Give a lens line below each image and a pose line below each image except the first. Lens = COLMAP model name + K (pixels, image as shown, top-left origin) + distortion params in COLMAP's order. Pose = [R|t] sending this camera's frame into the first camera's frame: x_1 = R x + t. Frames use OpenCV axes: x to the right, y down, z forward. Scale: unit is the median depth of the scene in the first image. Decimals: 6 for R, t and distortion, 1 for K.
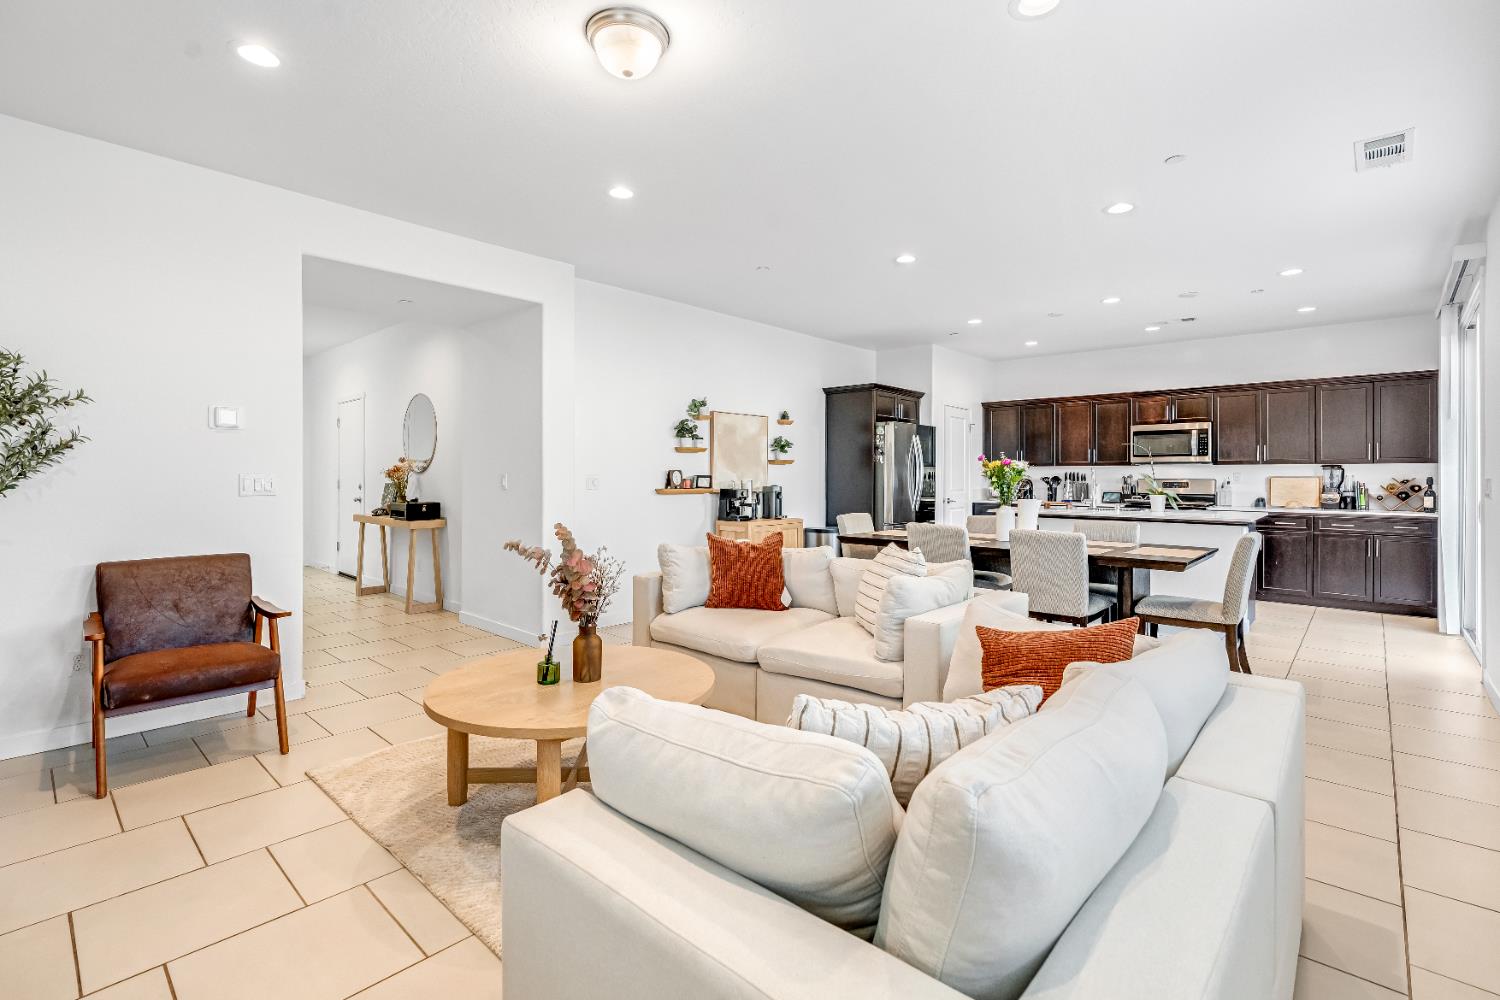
lens RADIAL K [[675.6, 0, 750.9], [0, 675.6, 497.6], [0, 0, 1]] dist [-0.001660, -0.000171]
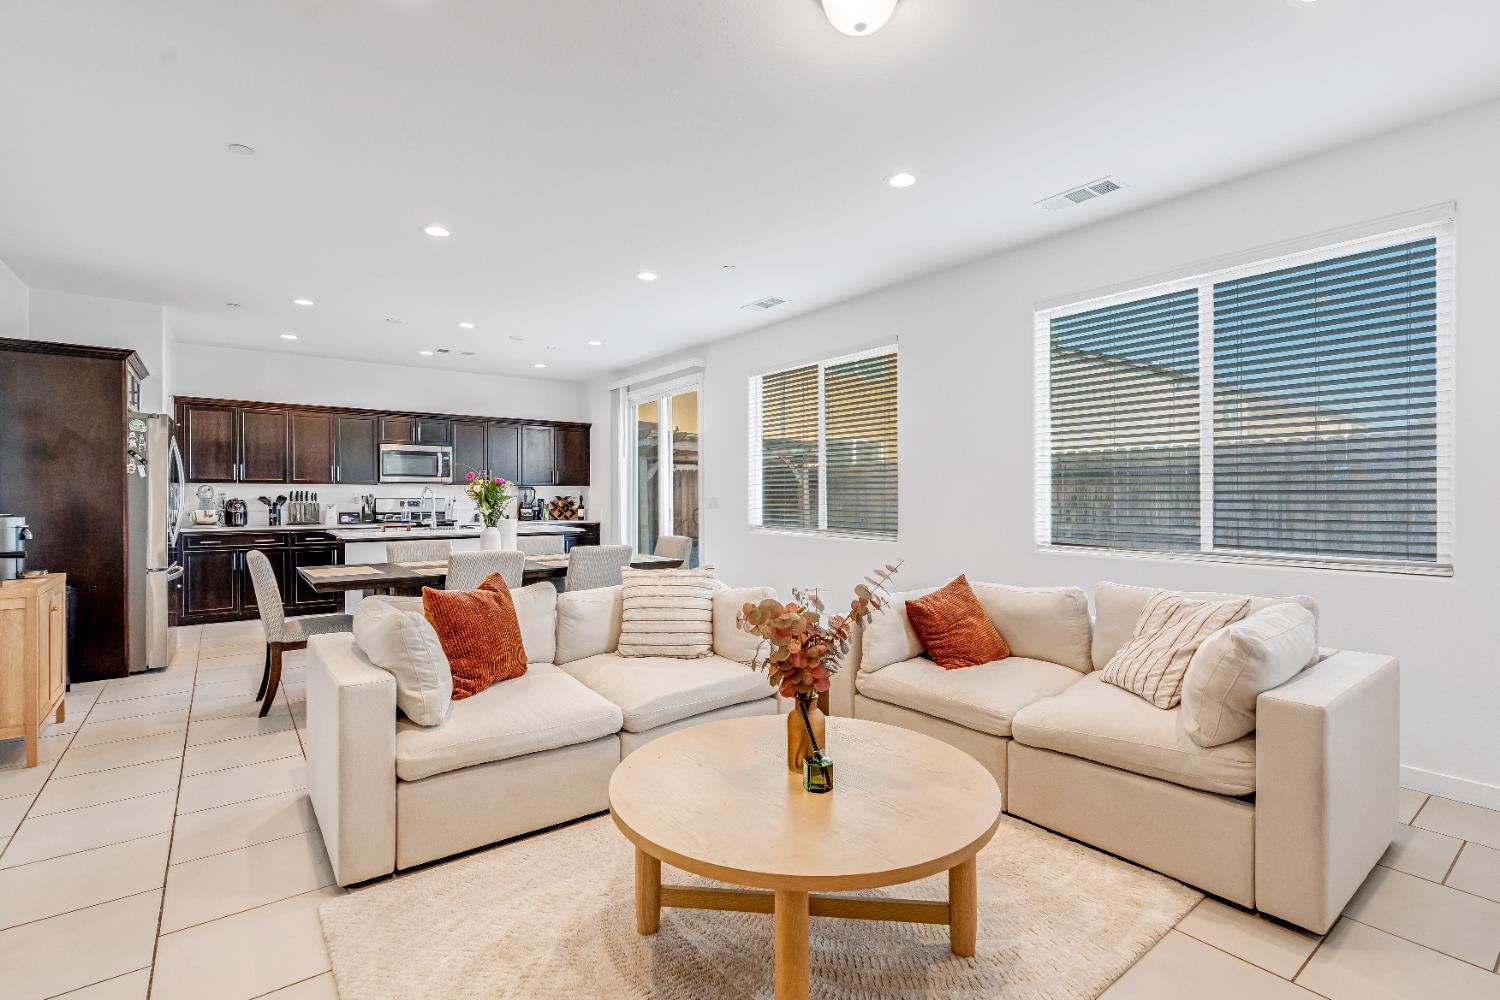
lens RADIAL K [[694.8, 0, 749.0], [0, 694.8, 503.9], [0, 0, 1]] dist [0.000858, 0.000273]
pose [[0.186176, -0.014205, 0.982414, -0.340896], [0.031108, 0.999479, 0.008556, -0.011975], [-0.982024, 0.028968, 0.186521, 0.299132]]
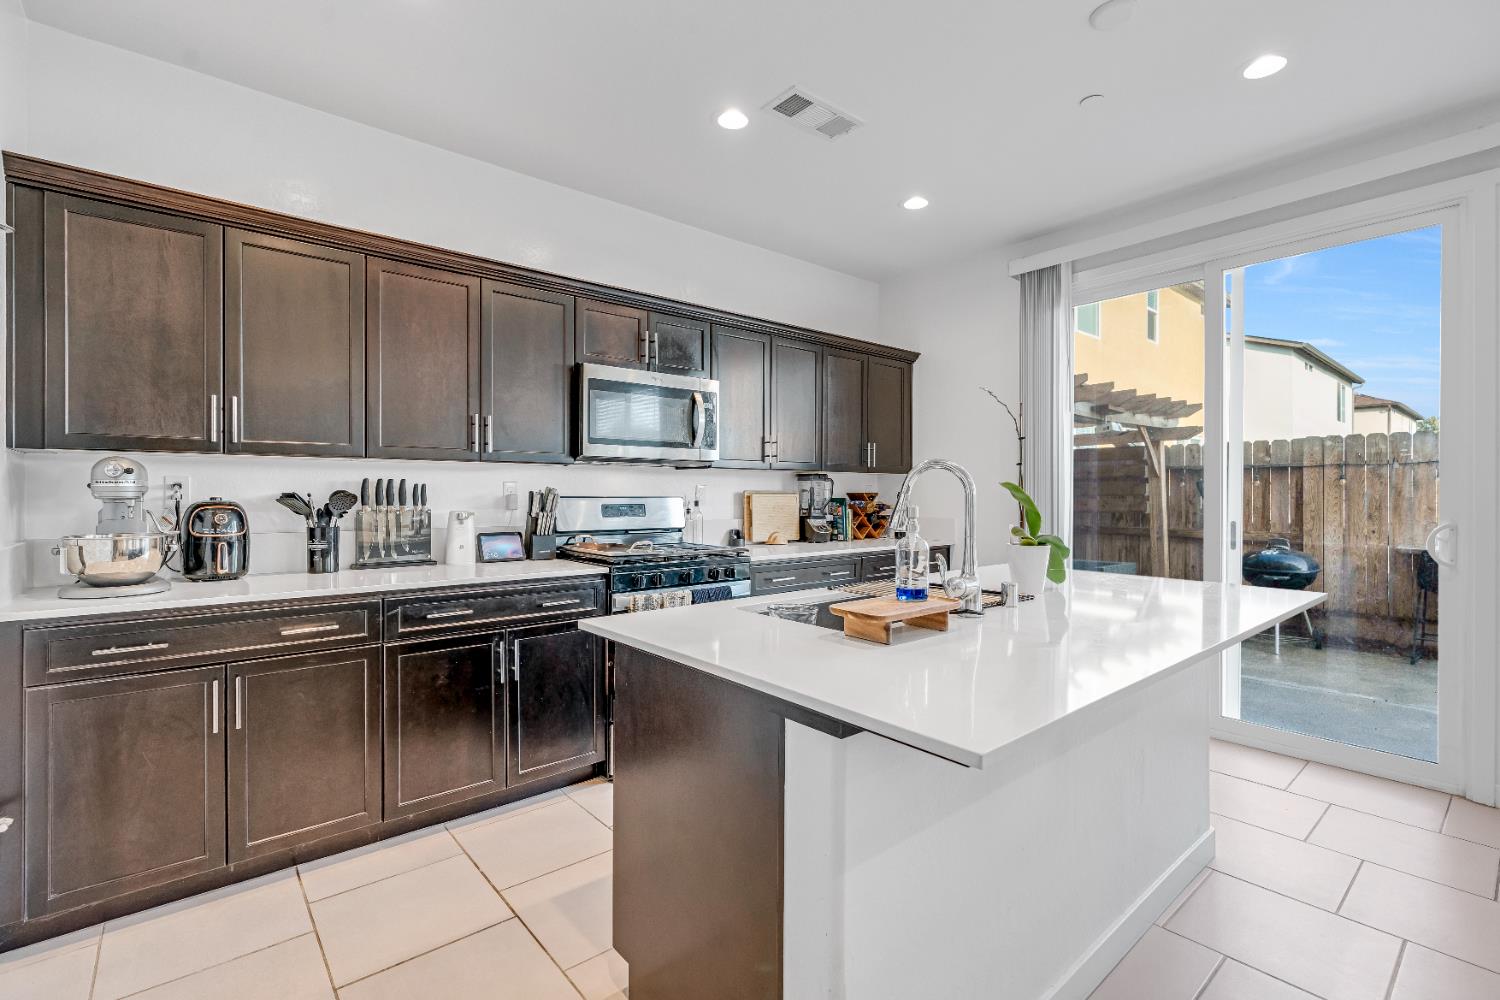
lens RADIAL K [[675.6, 0, 750.9], [0, 675.6, 497.6], [0, 0, 1]] dist [-0.001660, -0.000171]
pose [[0.132700, -0.011658, 0.991088, 0.192534], [0.028064, 0.999574, 0.008000, -0.029322], [-0.990759, 0.026752, 0.132970, 0.885938]]
